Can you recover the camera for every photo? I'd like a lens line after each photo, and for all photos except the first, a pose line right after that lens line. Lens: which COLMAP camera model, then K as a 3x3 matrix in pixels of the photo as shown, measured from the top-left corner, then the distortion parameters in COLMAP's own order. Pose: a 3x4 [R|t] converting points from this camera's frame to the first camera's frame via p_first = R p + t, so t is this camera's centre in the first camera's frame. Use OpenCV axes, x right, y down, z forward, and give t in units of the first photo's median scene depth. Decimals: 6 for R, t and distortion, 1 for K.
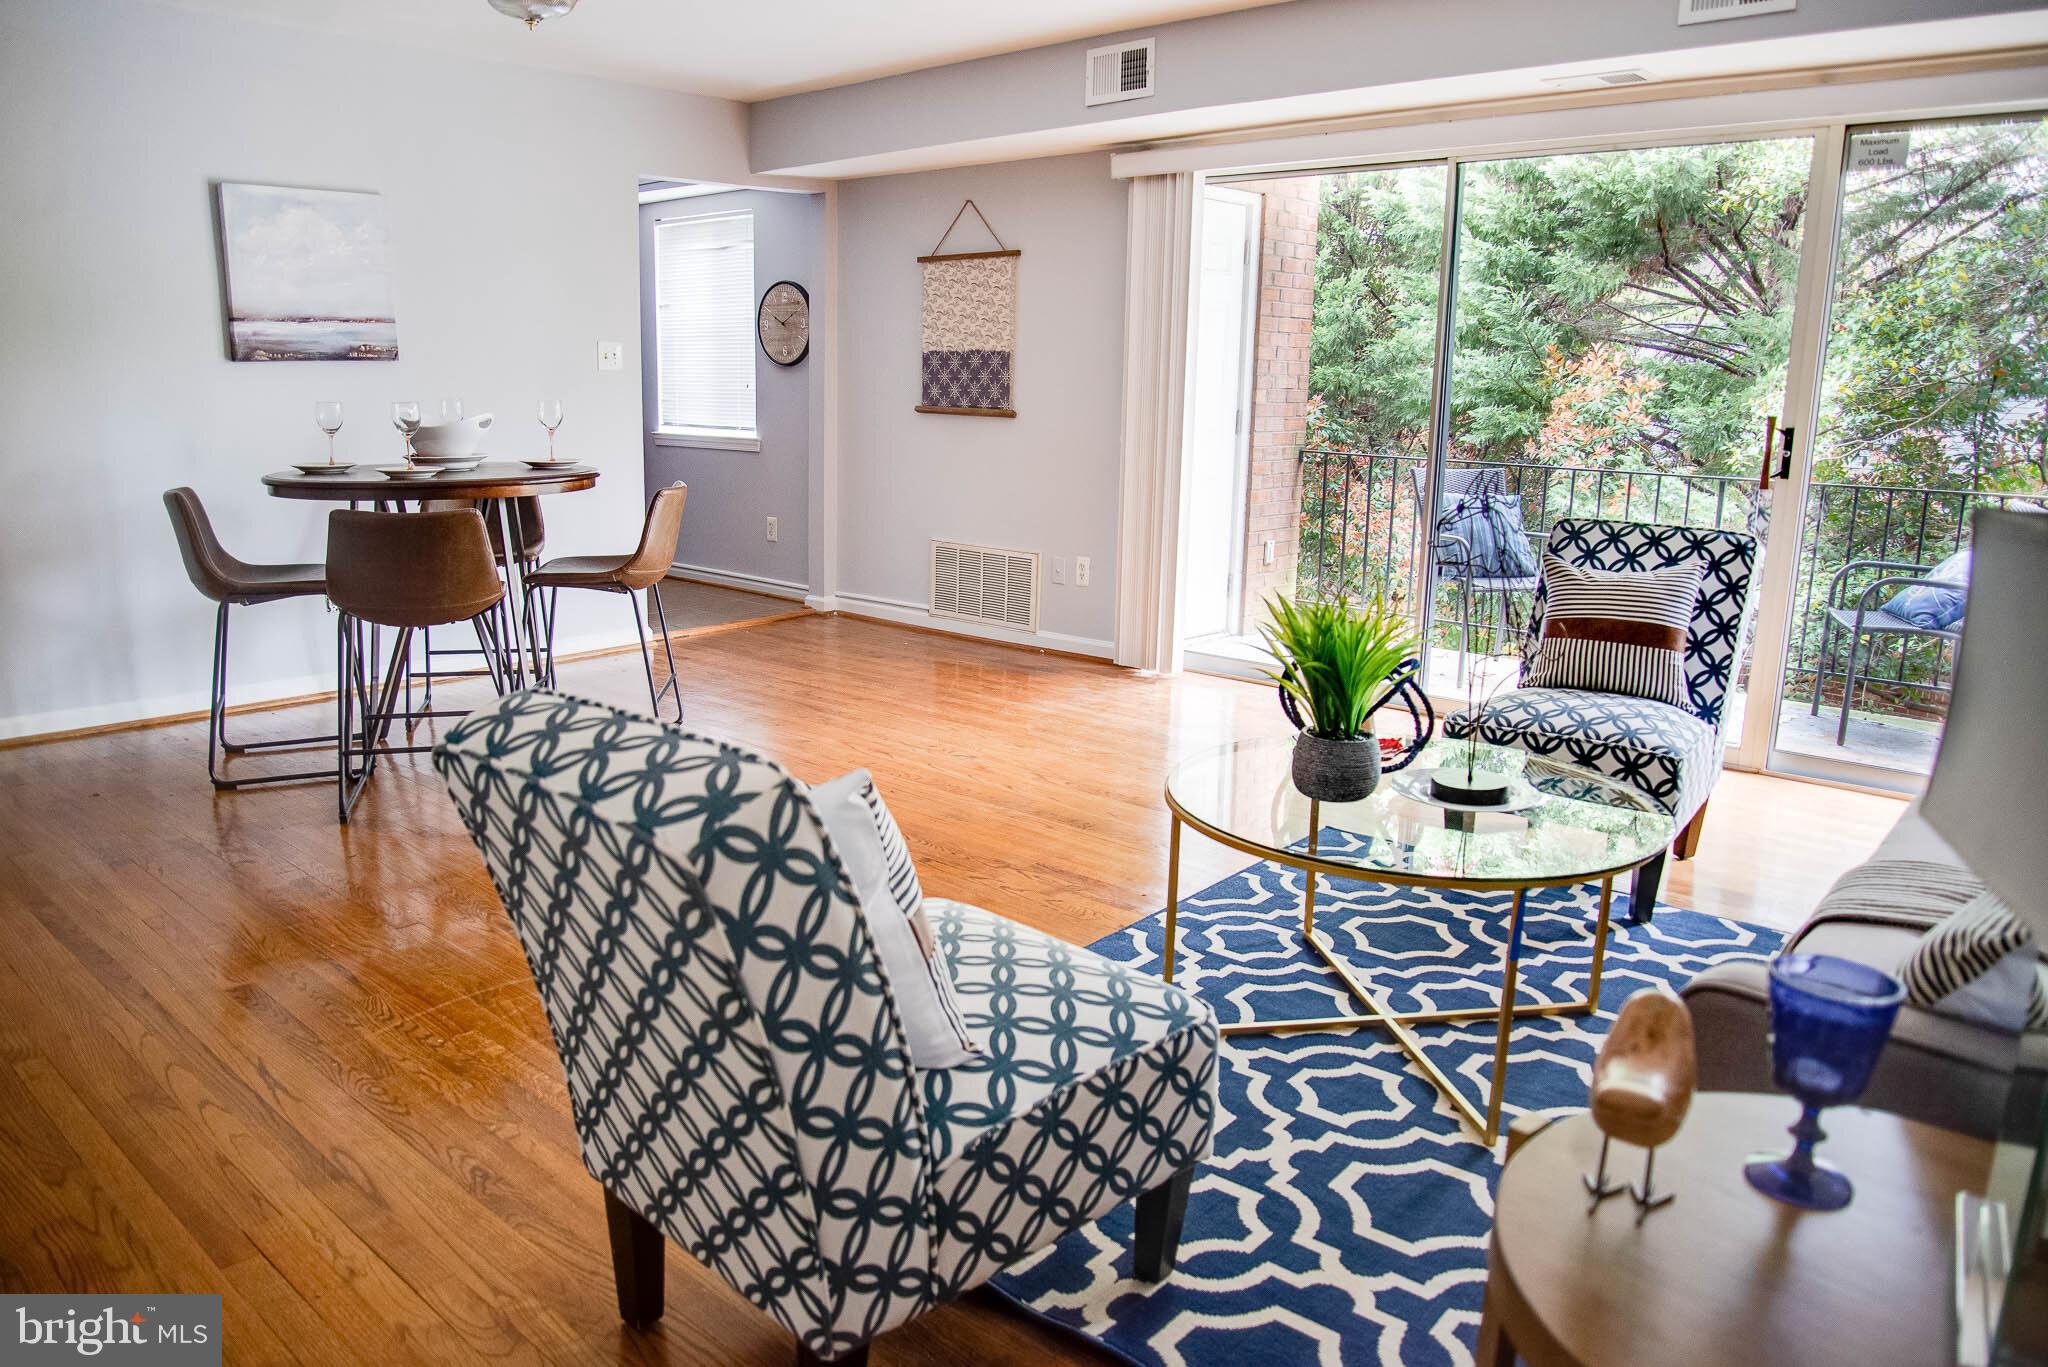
lens RADIAL K [[1400.0, 0, 1024.0], [0, 1400.0, 683.5], [0, 0, 1]] dist [-0.061908, 0.007737]
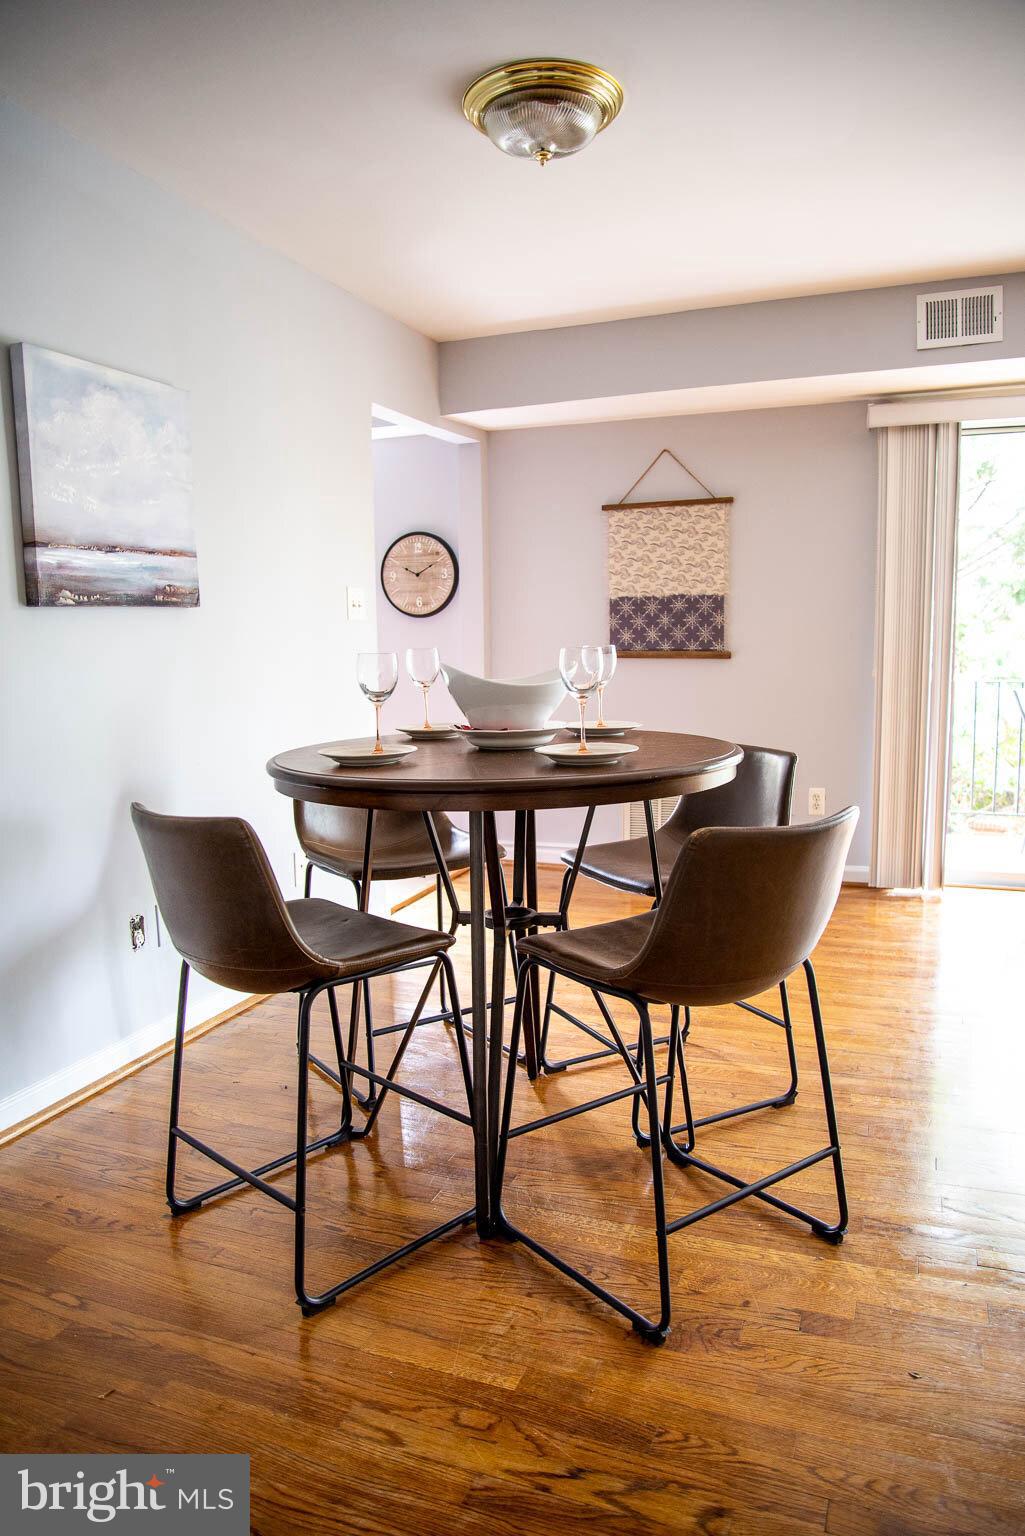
lens RADIAL K [[1017.0, 0, 513.8], [0, 1017.0, 778.8], [0, 0, 1]] dist [-0.079402, 0.023924]
pose [[0.928994, -0.082441, 0.360796, -0.469341], [0.110853, 0.992100, -0.058735, -0.083457], [-0.353104, 0.094560, 0.930793, 0.405969]]
